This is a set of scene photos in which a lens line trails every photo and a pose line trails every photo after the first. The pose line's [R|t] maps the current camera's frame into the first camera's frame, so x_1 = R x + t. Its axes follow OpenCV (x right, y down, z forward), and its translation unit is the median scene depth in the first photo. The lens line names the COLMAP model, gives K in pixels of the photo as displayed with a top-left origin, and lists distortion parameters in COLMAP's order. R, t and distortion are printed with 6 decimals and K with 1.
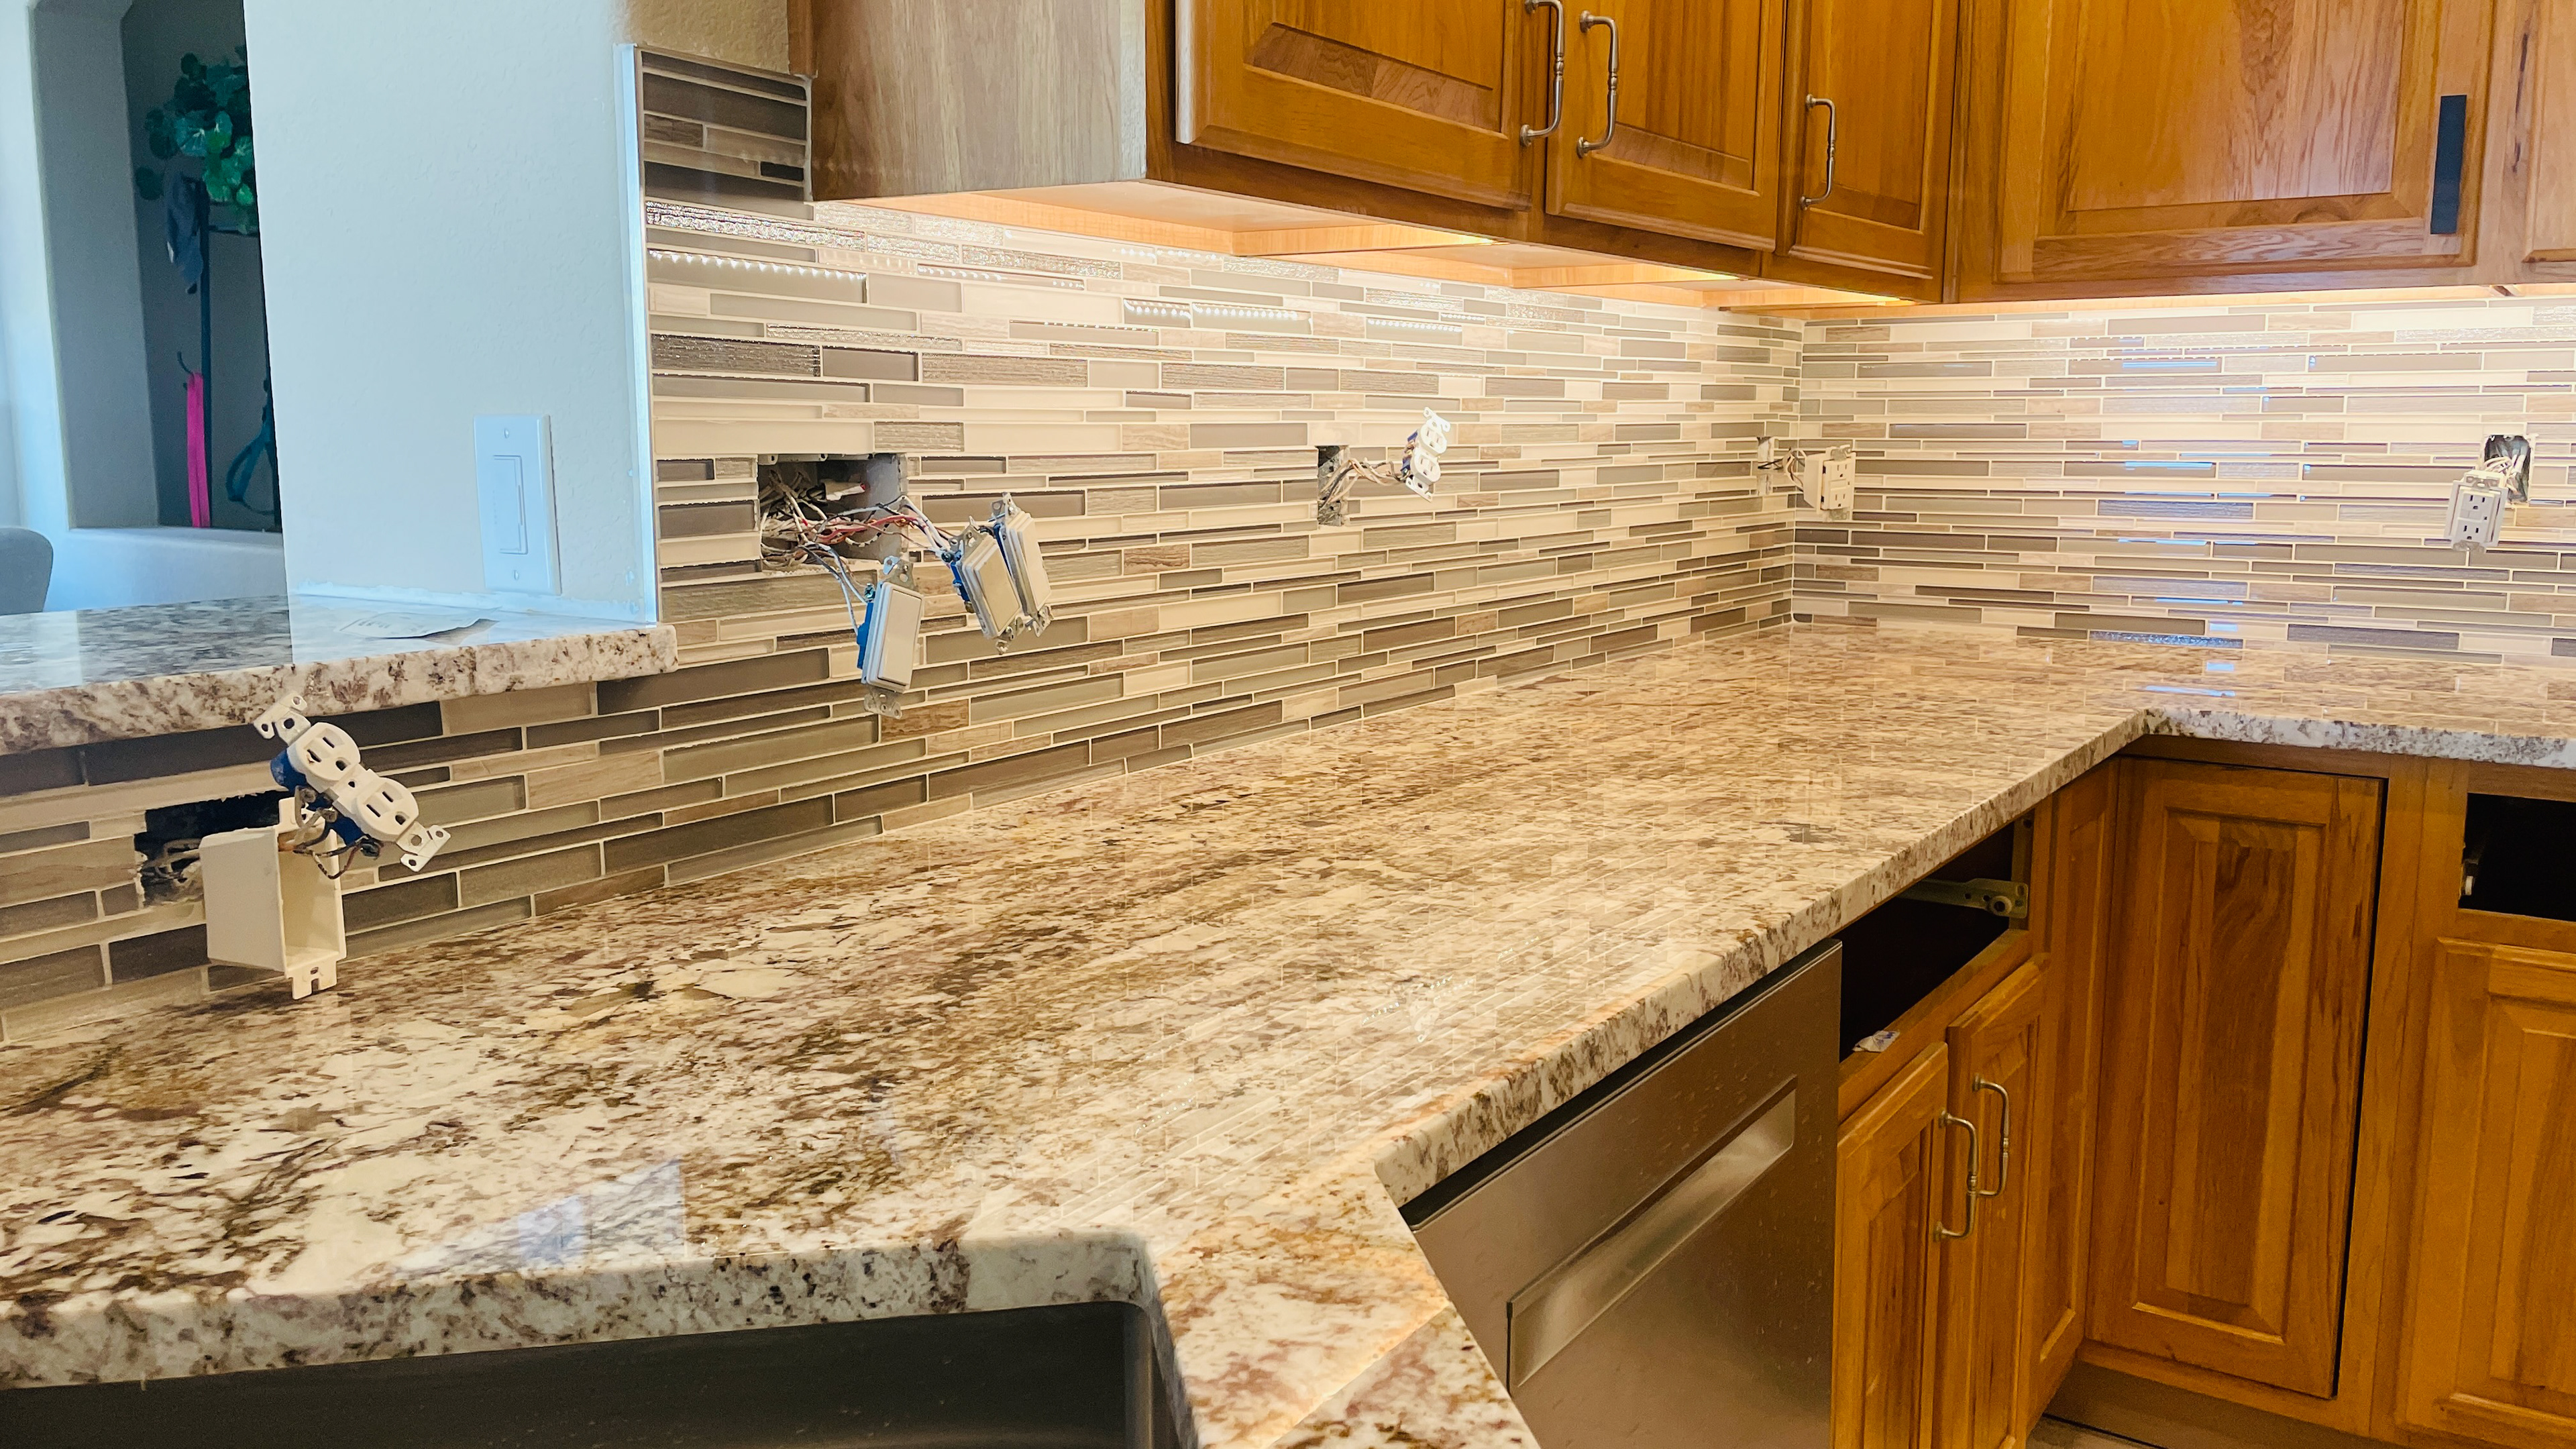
lens RADIAL K [[1936.4, 0, 1288.7], [0, 1936.4, 701.9], [0, 0, 1]] dist [0.093921, -0.126264]
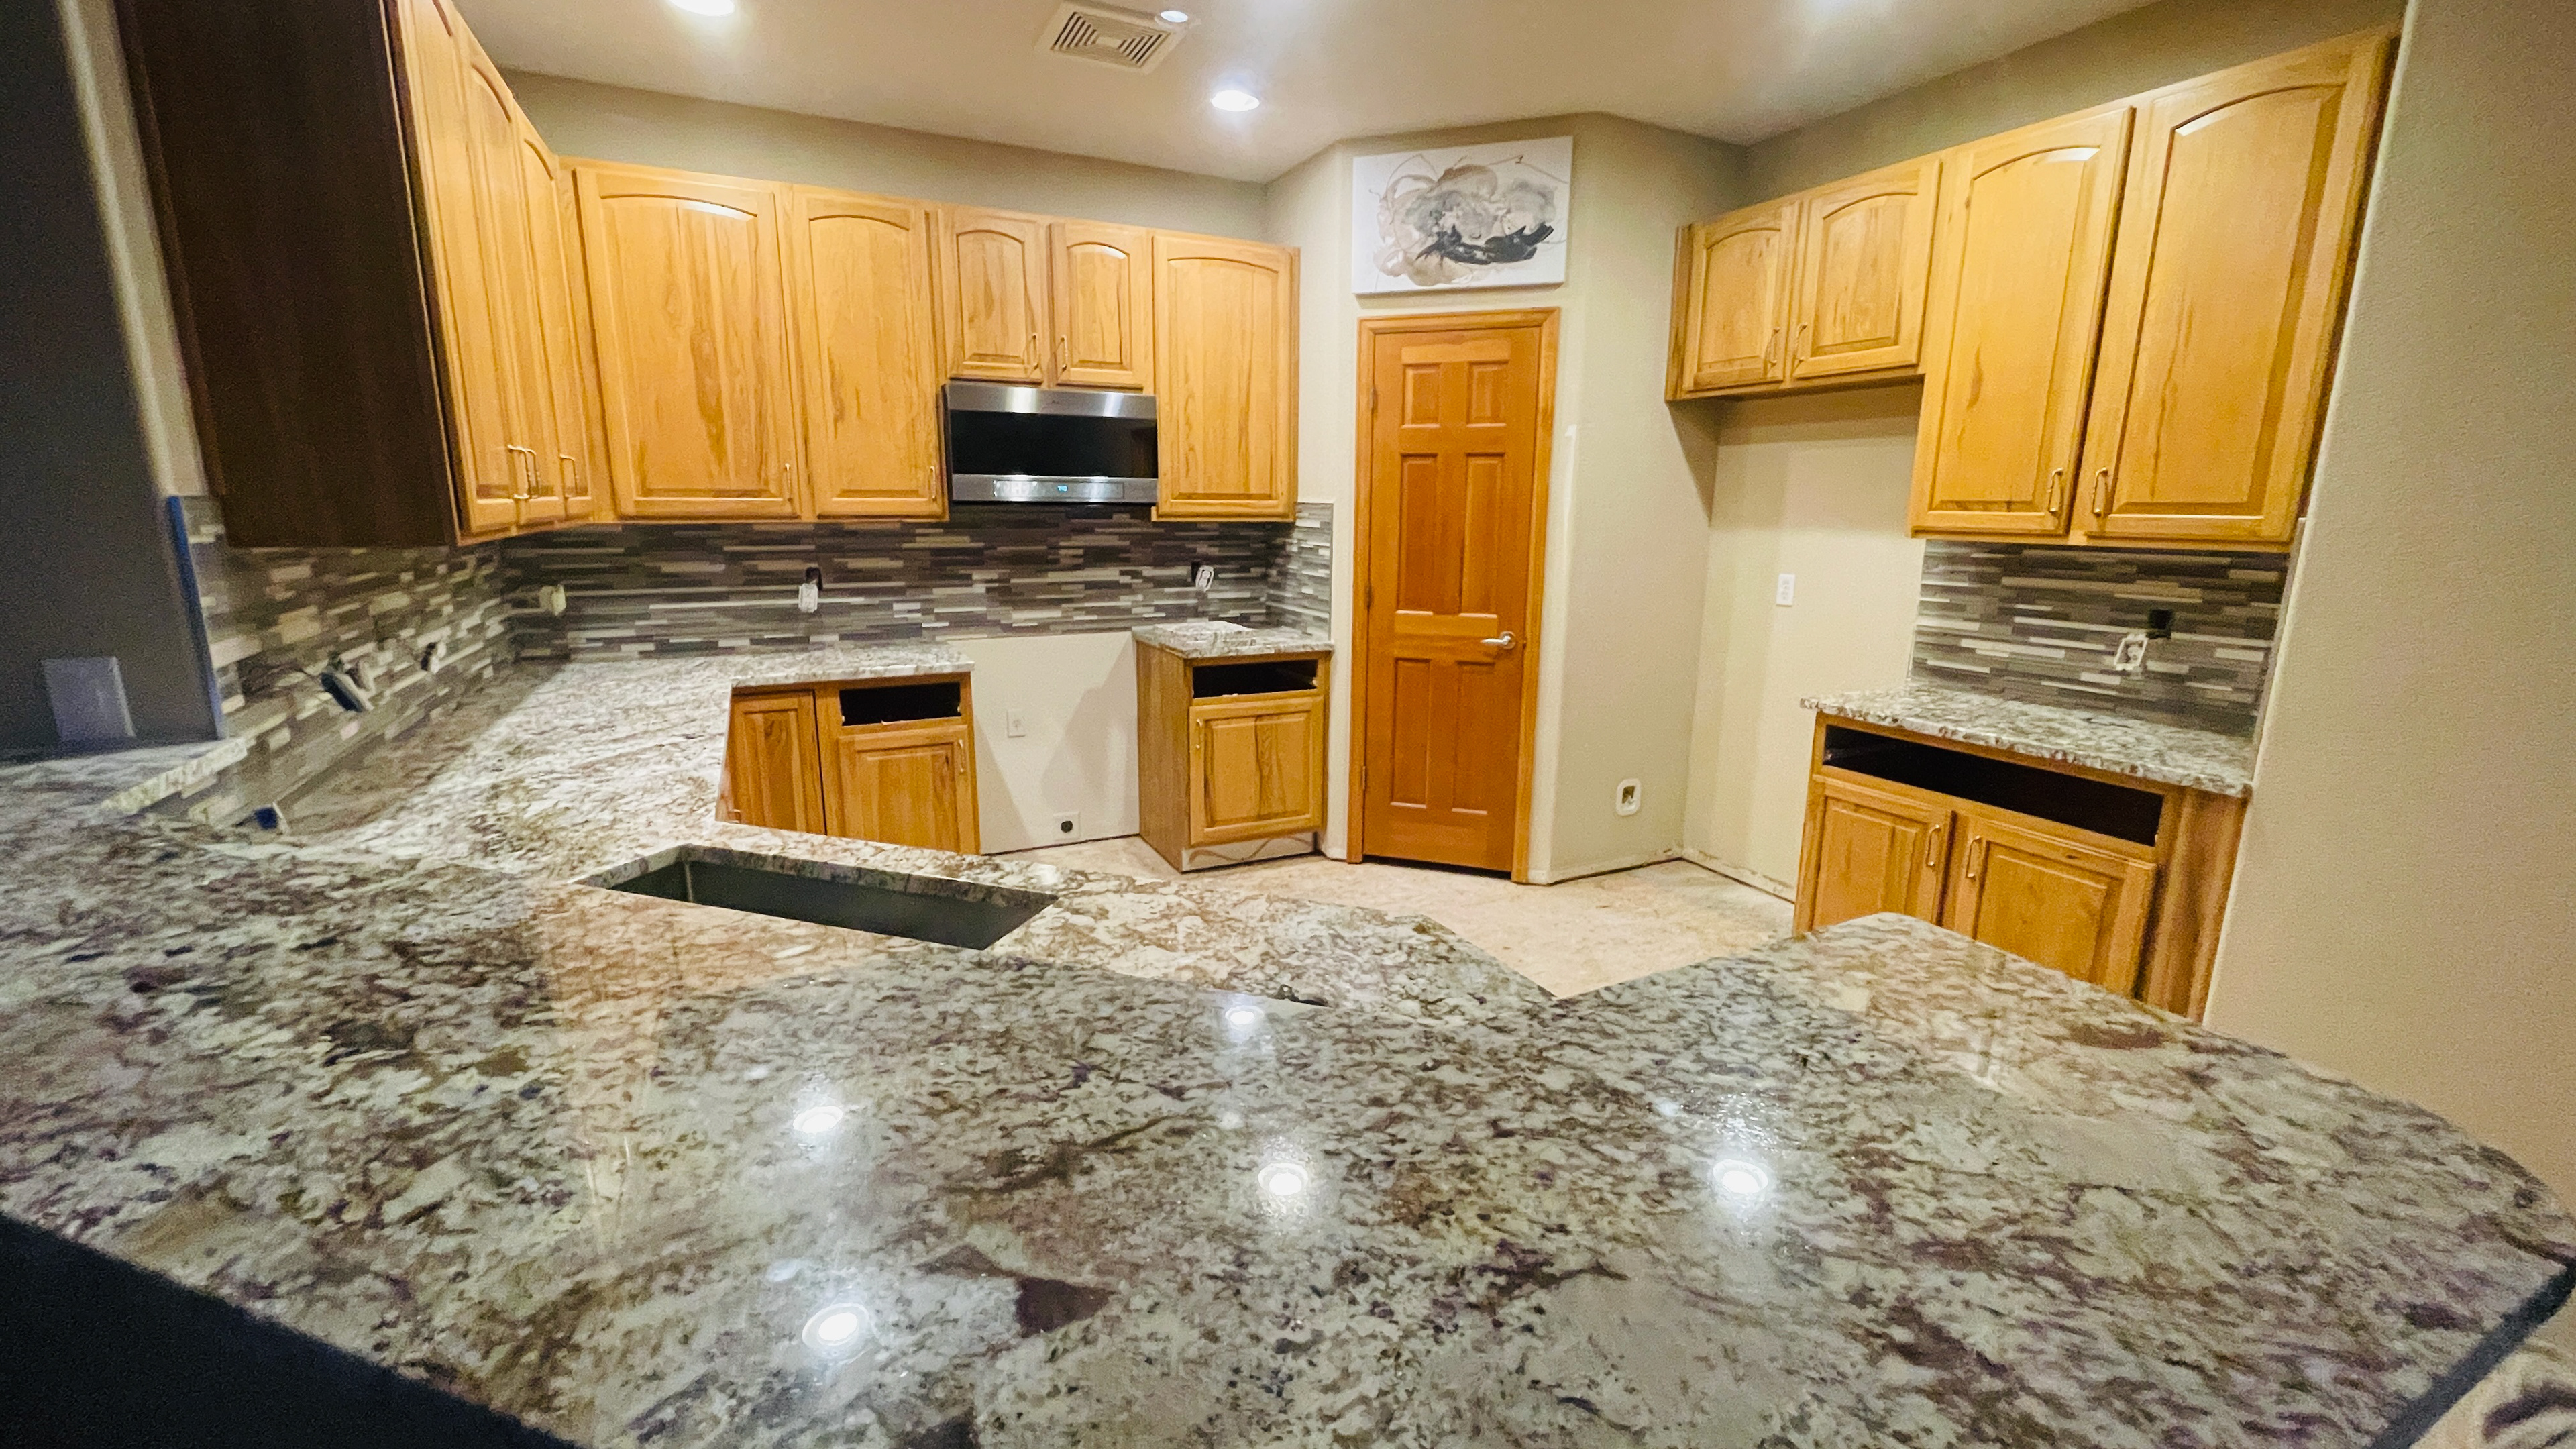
lens RADIAL K [[1038.9, 0, 1295.6], [0, 1038.9, 720.3], [0, 0, 1]] dist [-0.002052, -0.000616]
pose [[0.483959, -0.180700, 0.856231, -0.472490], [0.120011, 0.982908, 0.139602, -0.050297], [-0.866822, 0.035195, 0.497373, -0.451063]]
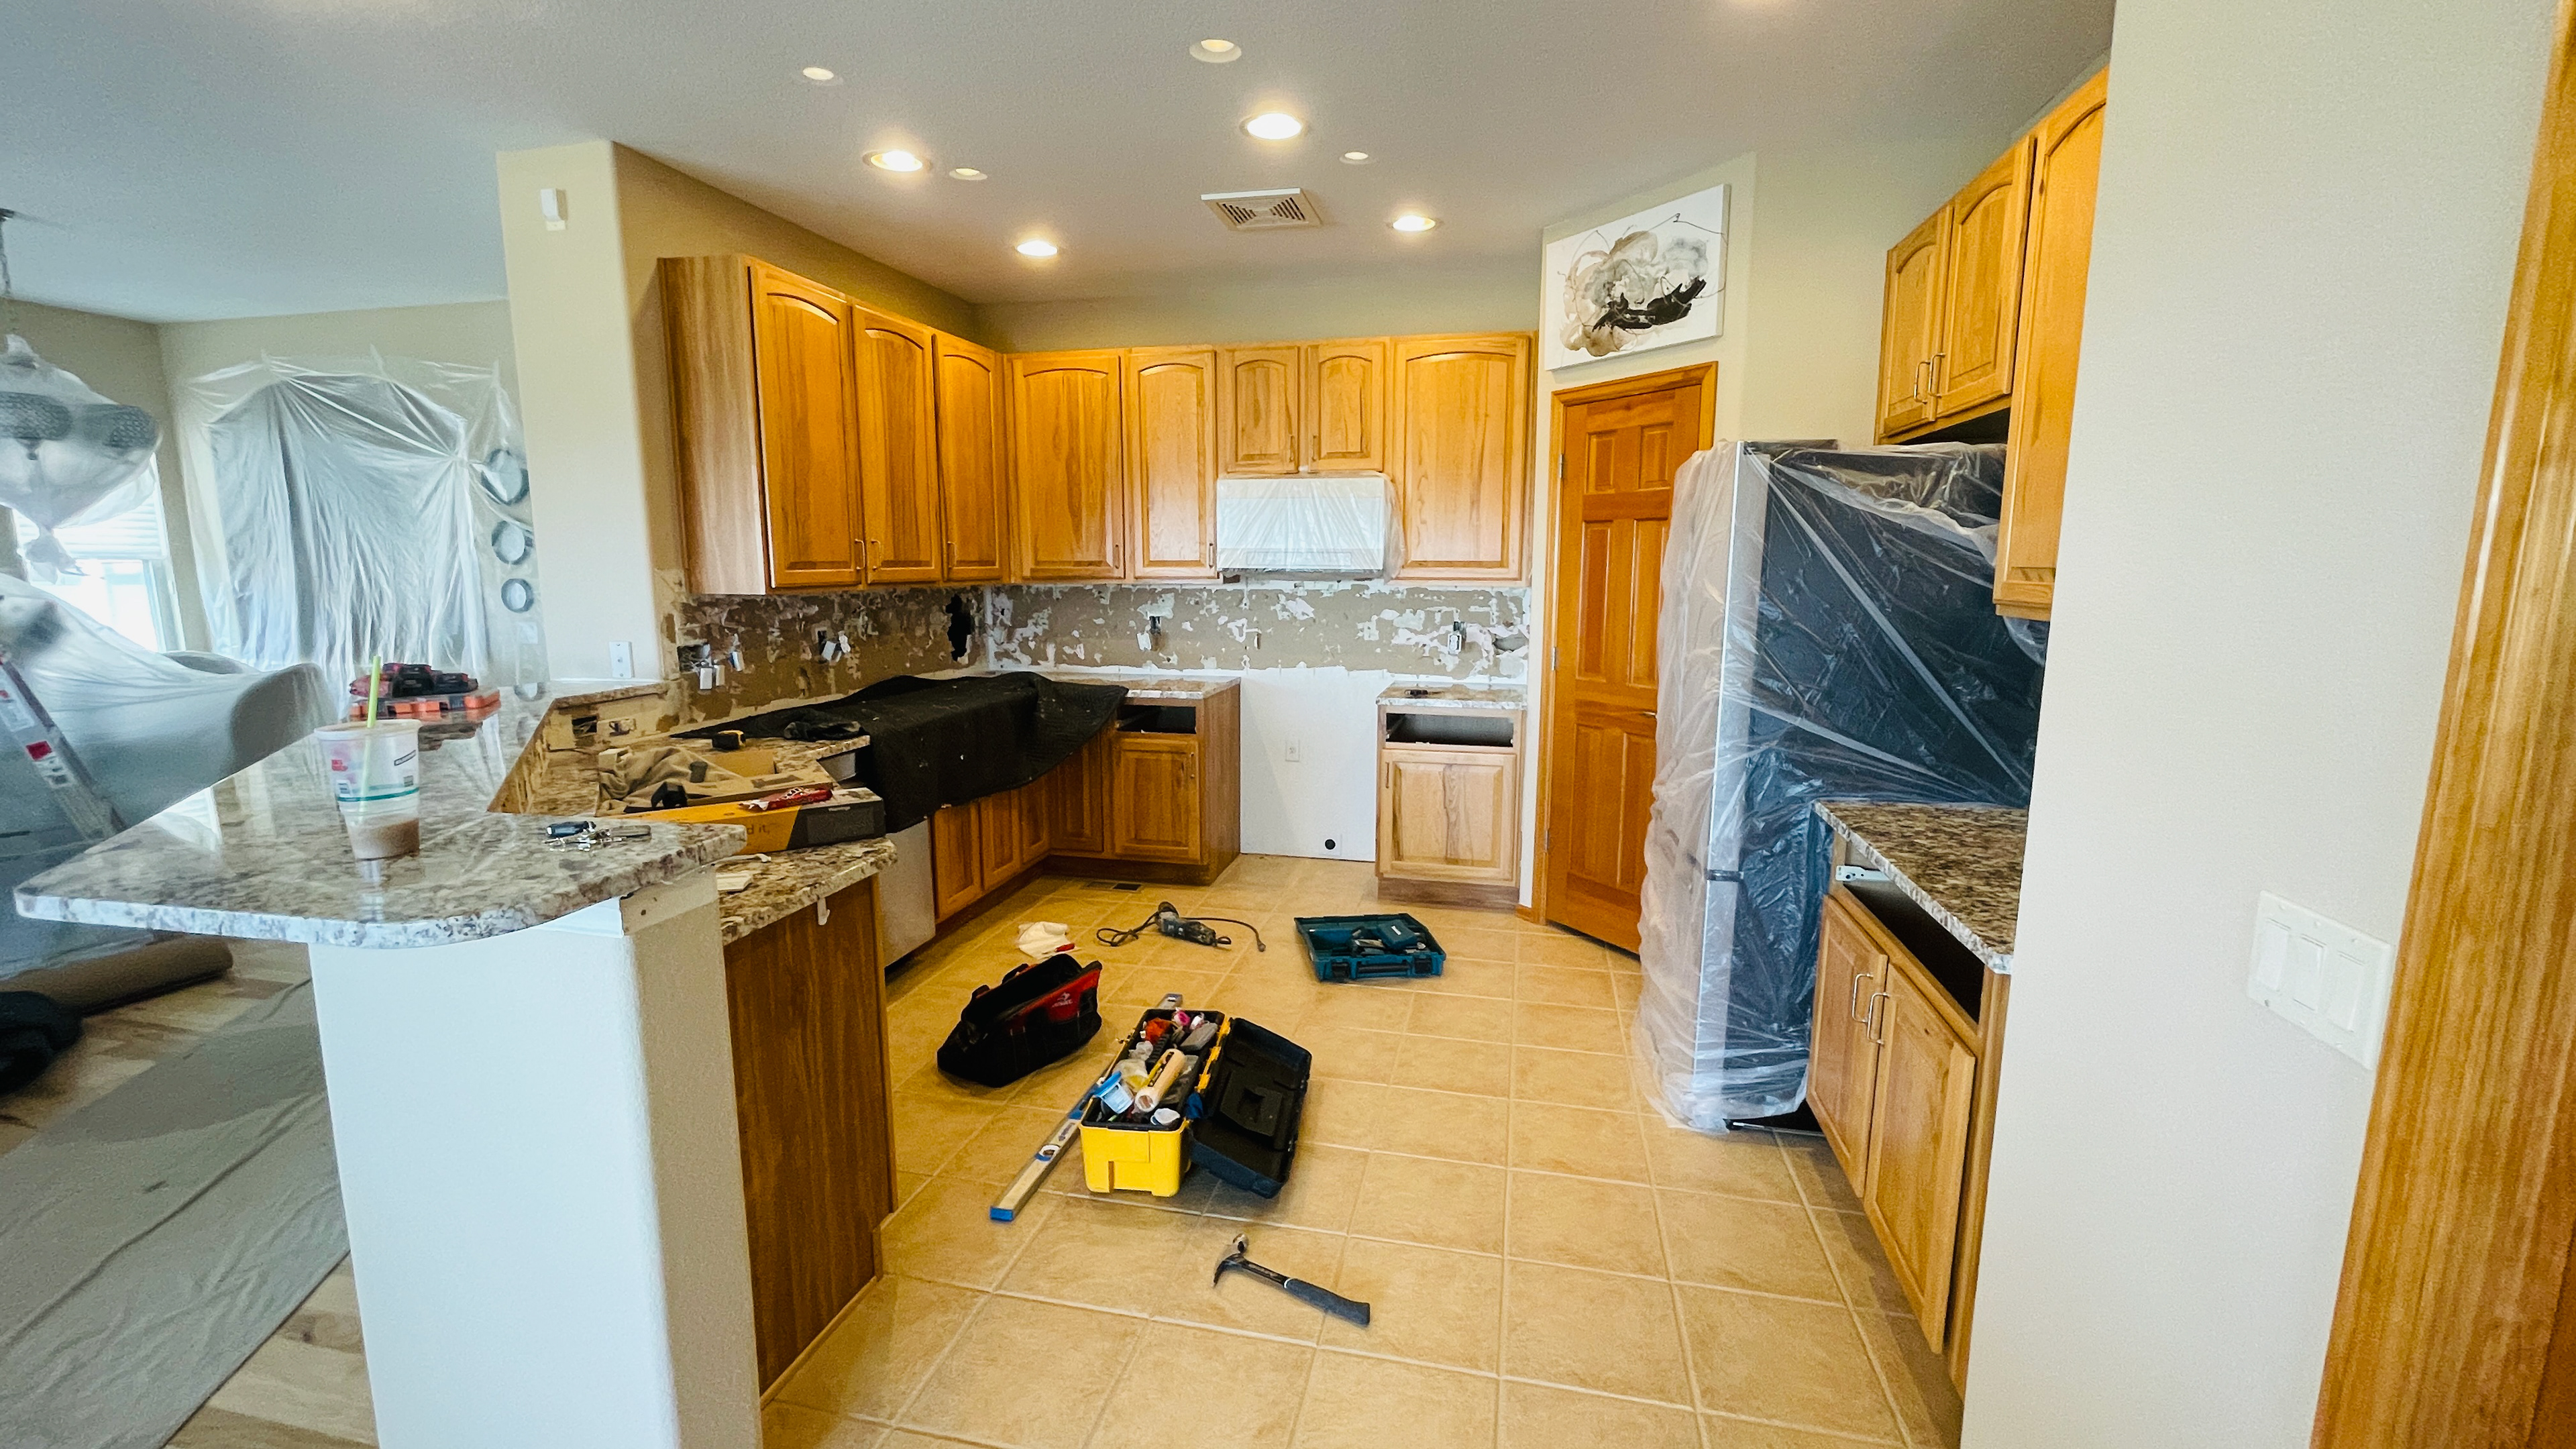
lens RADIAL K [[1038.9, 0, 1295.6], [0, 1038.9, 720.3], [0, 0, 1]] dist [-0.002052, -0.000616]
pose [[0.928281, -0.058065, 0.367318, 0.121494], [0.054797, 0.998310, 0.019327, 0.057707], [-0.367820, 0.002187, 0.929895, -1.264377]]
